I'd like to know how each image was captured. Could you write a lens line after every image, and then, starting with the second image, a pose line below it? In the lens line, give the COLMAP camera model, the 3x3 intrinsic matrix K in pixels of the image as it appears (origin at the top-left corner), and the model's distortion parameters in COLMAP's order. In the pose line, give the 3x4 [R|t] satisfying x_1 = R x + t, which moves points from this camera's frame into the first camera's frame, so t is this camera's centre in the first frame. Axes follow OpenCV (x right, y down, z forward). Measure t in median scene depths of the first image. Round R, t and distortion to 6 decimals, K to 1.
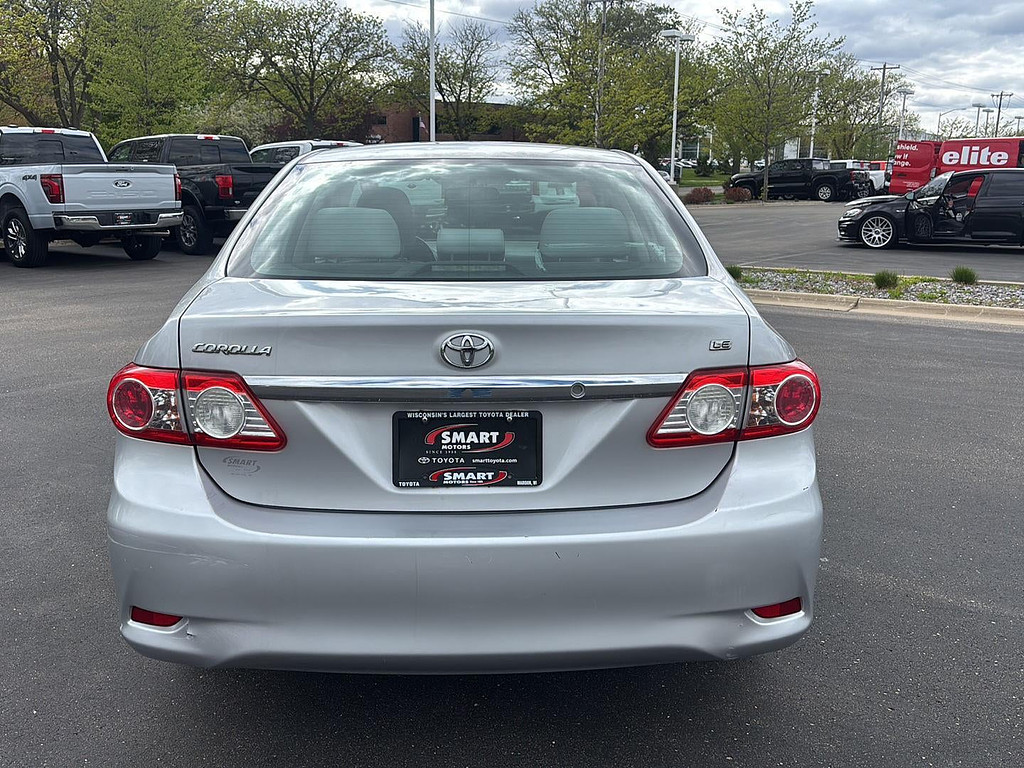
lens RADIAL K [[942.8, 0, 512.0], [0, 942.8, 384.0], [0, 0, 1]] dist [0.010823, -0.000297]
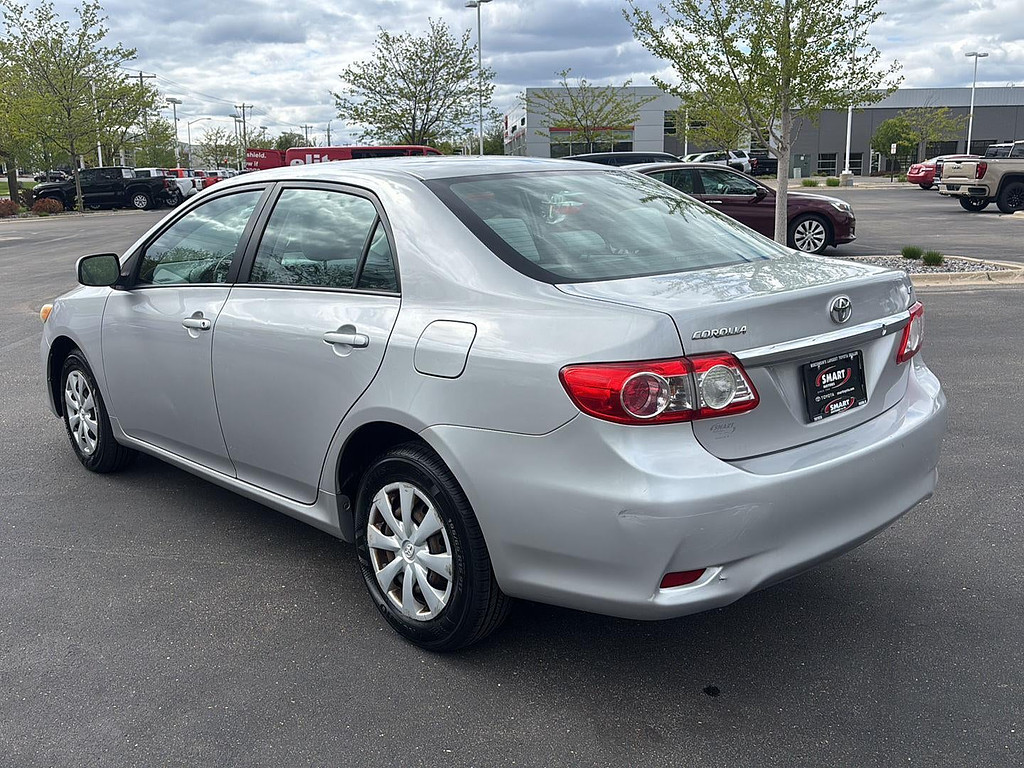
lens RADIAL K [[942.8, 0, 512.0], [0, 942.8, 384.0], [0, 0, 1]] dist [0.010823, -0.000297]
pose [[0.766992, -0.155097, 0.622631, -1.226878], [0.159797, 0.985945, 0.048751, -0.071229], [-0.621441, 0.062103, 0.780996, 0.232872]]
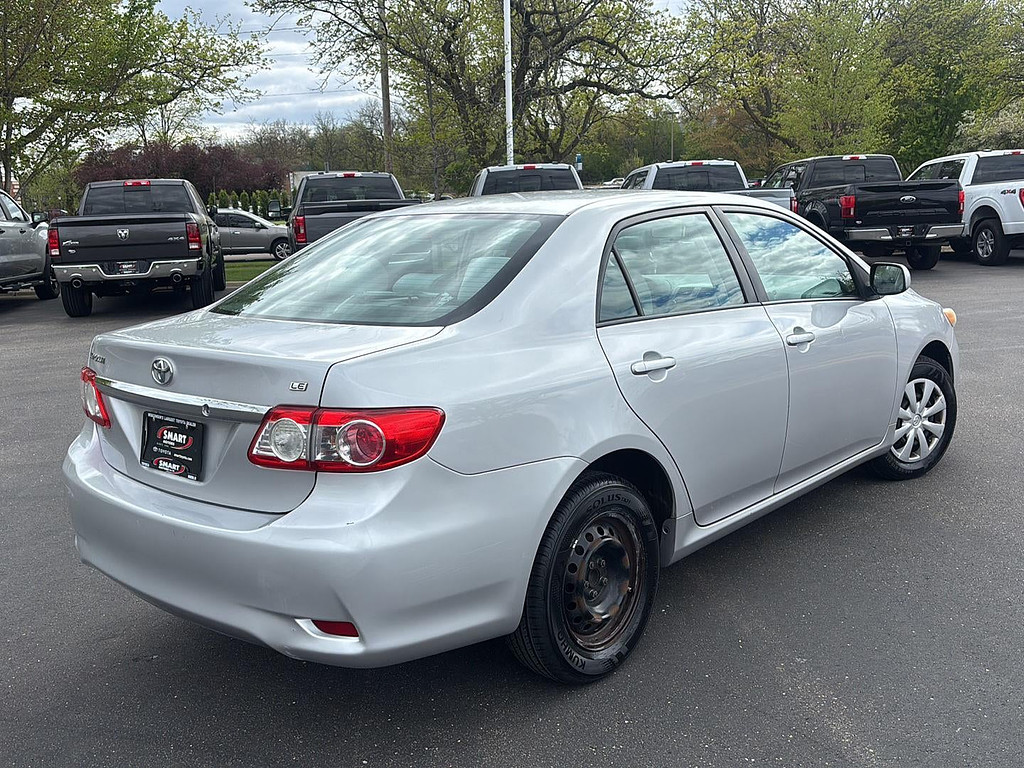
lens RADIAL K [[942.8, 0, 512.0], [0, 942.8, 384.0], [0, 0, 1]] dist [0.010823, -0.000297]
pose [[0.745594, 0.091447, -0.660096, 1.194141], [-0.102483, 0.994491, 0.022015, -0.097596], [0.658473, 0.051234, 0.750859, 0.295834]]
